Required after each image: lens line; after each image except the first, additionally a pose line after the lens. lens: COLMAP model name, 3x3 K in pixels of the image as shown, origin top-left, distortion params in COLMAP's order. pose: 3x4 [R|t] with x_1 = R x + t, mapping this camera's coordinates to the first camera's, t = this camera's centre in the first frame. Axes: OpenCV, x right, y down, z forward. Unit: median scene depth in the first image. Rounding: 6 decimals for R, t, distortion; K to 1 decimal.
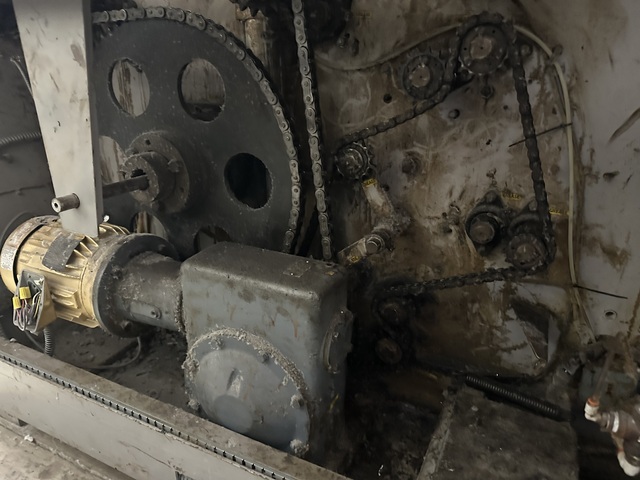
lens RADIAL K [[457.0, 0, 321.4], [0, 457.0, 242.1], [0, 0, 1]] dist [0.033585, -0.059677]
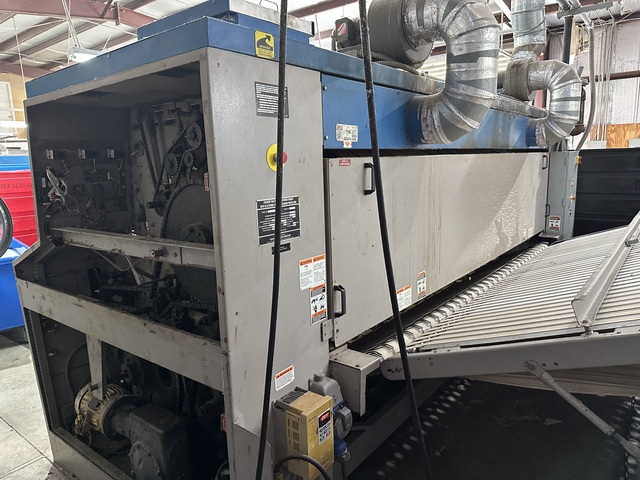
lens RADIAL K [[457.0, 0, 319.8], [0, 457.0, 239.9], [0, 0, 1]] dist [0.033585, -0.059677]
pose [[0.975536, -0.006535, -0.219742, 1.237854], [-0.039597, 0.977987, -0.204873, -0.394115], [0.216243, 0.208562, 0.953803, -1.361792]]
